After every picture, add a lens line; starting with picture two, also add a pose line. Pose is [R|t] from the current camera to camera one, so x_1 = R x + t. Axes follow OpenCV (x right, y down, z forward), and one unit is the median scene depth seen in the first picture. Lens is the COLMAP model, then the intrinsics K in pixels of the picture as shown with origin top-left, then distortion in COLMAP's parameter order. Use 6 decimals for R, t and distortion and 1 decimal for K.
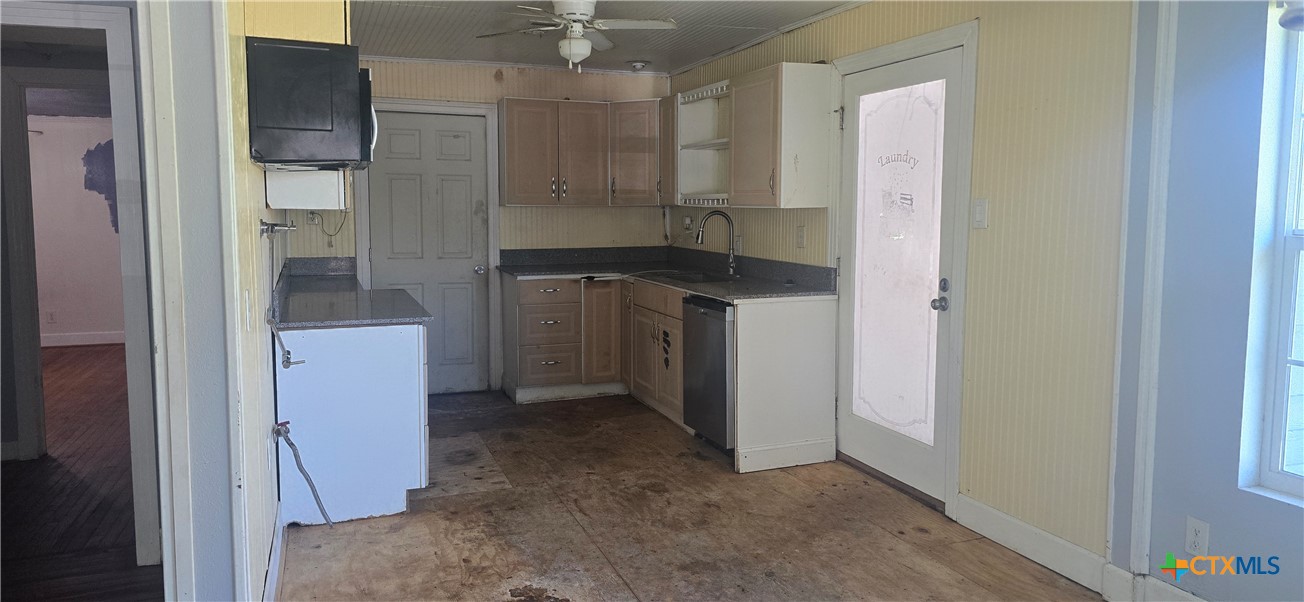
lens RADIAL K [[854.4, 0, 642.3], [0, 854.4, 284.1], [0, 0, 1]] dist [0.081242, -0.082008]
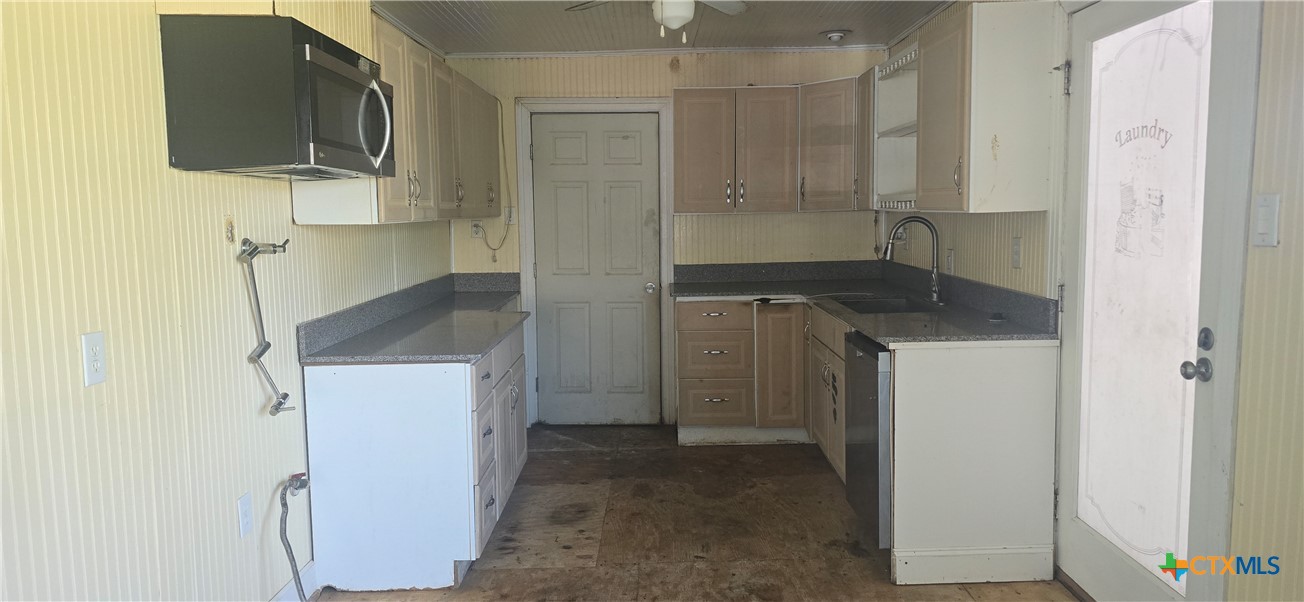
lens RADIAL K [[862.8, 0, 646.5], [0, 862.8, 297.0], [0, 0, 1]] dist [0.071097, -0.087800]
pose [[0.938855, 0.018065, -0.343840, 0.160257], [-0.015198, 0.999824, 0.011031, -0.023946], [0.343978, -0.005131, 0.938964, 0.242285]]
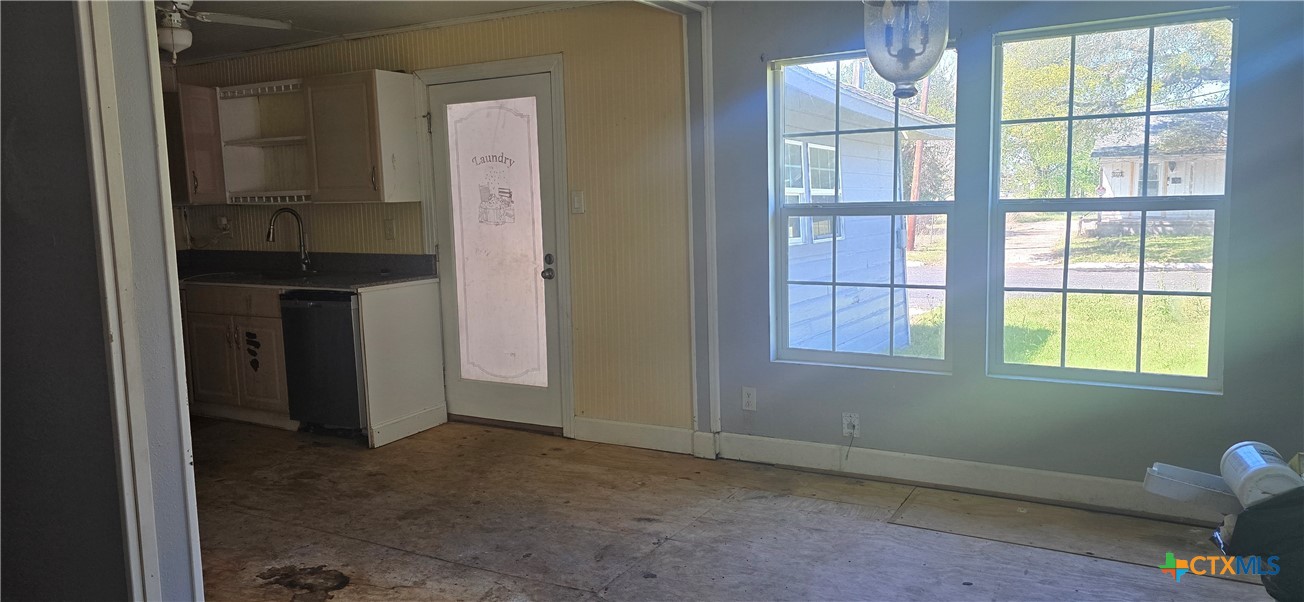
lens RADIAL K [[862.8, 0, 646.5], [0, 862.8, 297.0], [0, 0, 1]] dist [0.071097, -0.087800]
pose [[0.775016, -0.089543, 0.625565, -0.284940], [0.082749, 0.995767, 0.040015, 0.014780], [-0.626500, 0.020753, 0.779145, -0.072534]]
